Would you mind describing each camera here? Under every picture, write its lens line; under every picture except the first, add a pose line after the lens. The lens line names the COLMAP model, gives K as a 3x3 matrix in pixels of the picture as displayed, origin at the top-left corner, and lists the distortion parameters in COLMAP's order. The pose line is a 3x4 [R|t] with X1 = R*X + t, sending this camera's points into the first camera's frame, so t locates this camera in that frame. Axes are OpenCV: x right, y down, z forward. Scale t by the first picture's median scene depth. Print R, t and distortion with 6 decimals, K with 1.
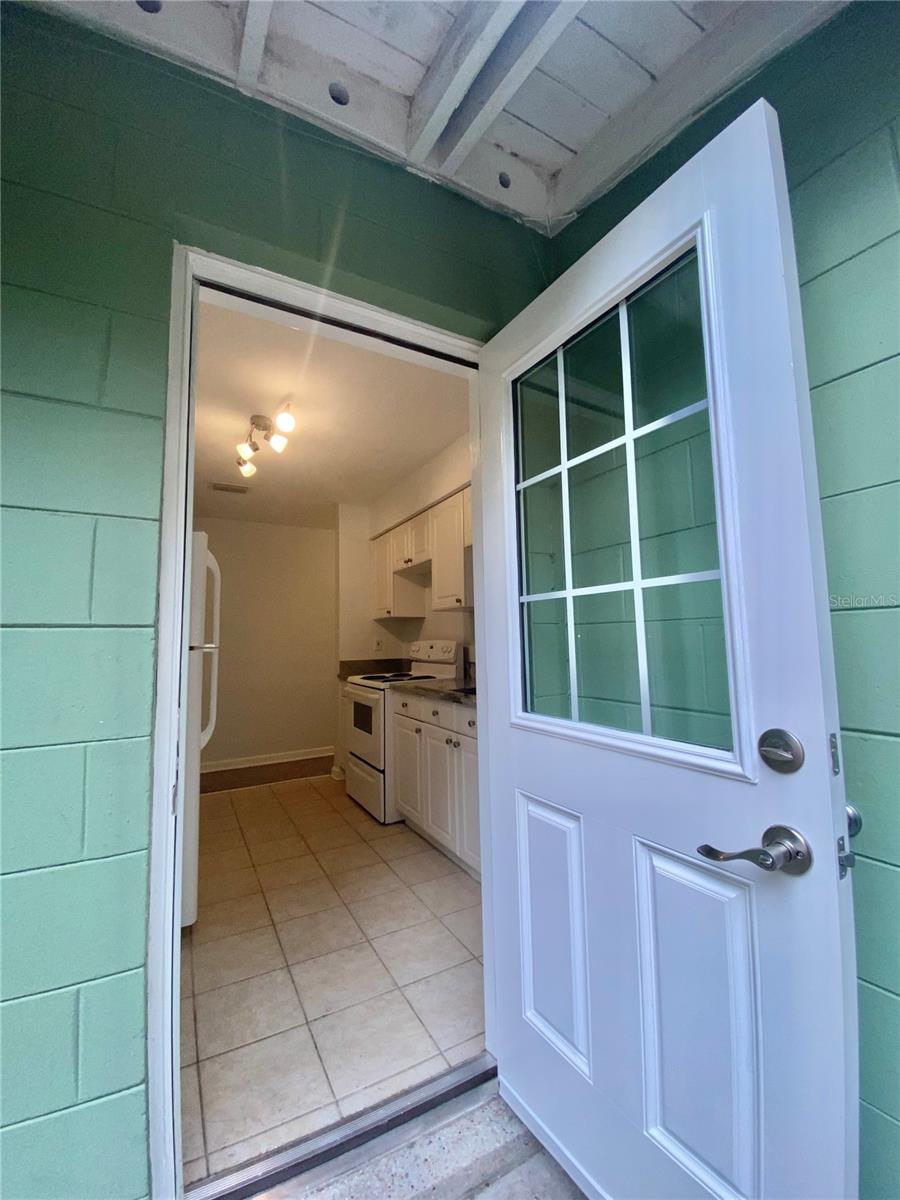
lens RADIAL K [[488.2, 0, 450.0], [0, 488.2, 600.0], [0, 0, 1]] dist [0.000308, -0.000004]
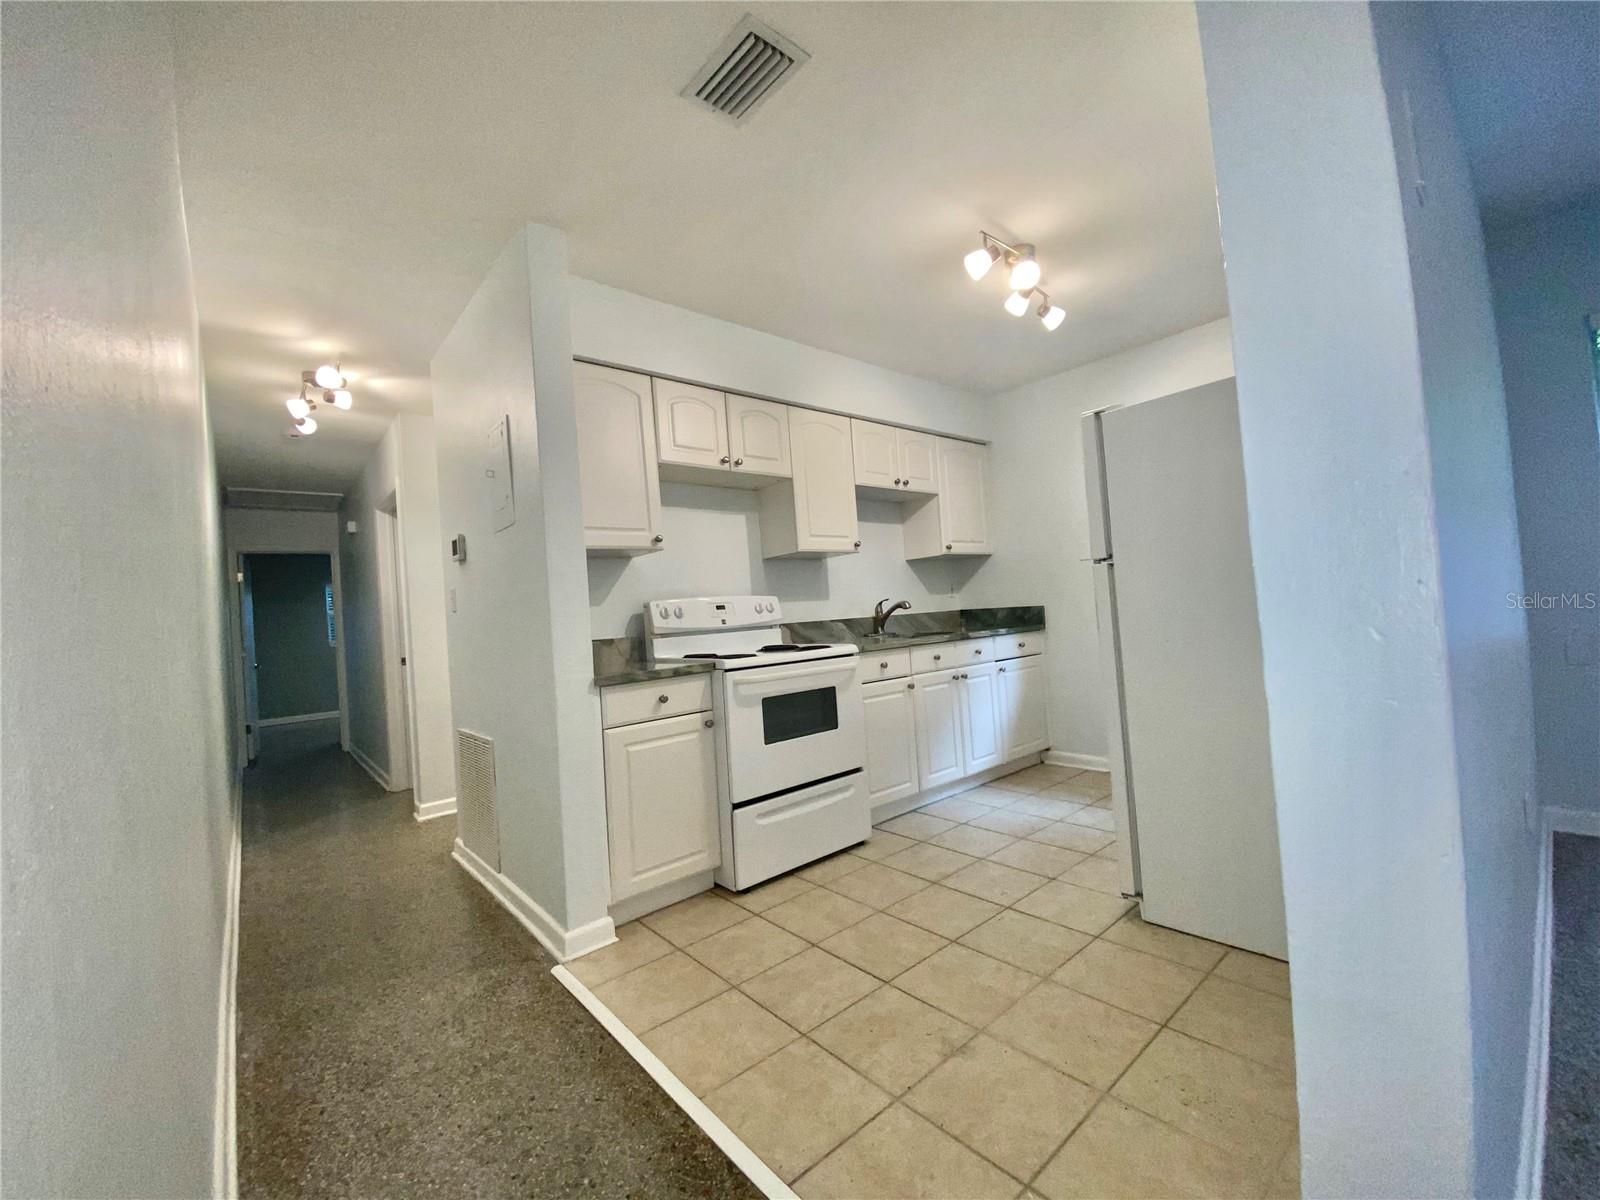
lens RADIAL K [[650.9, 0, 800.0], [0, 650.9, 600.0], [0, 0, 1]] dist [0.000308, -0.000004]
pose [[-0.193210, 0.047566, 0.980004, -1.143923], [-0.010695, 0.998663, -0.050580, 0.168221], [-0.981099, -0.020254, -0.192443, 1.380892]]
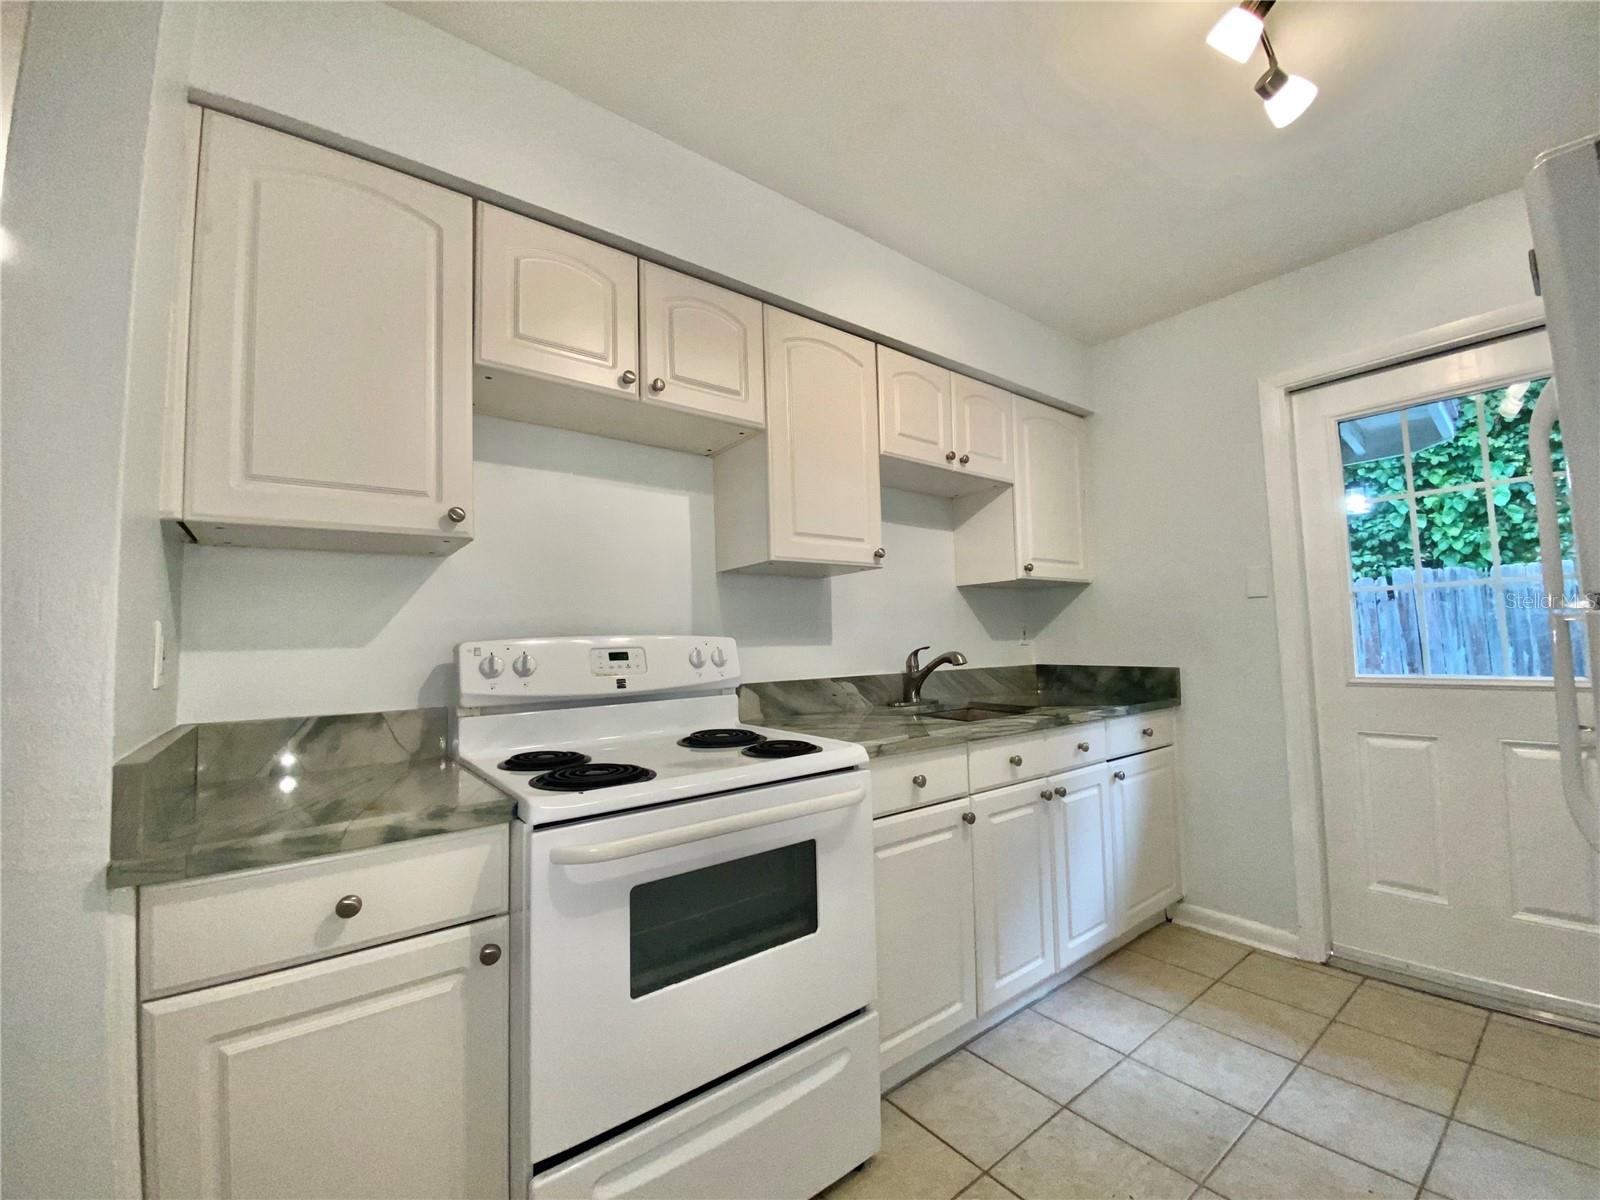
lens RADIAL K [[655.5, 0, 794.1], [0, 655.5, 596.5], [0, 0, 1]] dist [-0.017972, -0.000301]
pose [[-0.139081, 0.084524, 0.986667, -0.661149], [-0.056824, 0.994028, -0.093164, 0.119430], [-0.988649, -0.069024, -0.133447, 1.227051]]
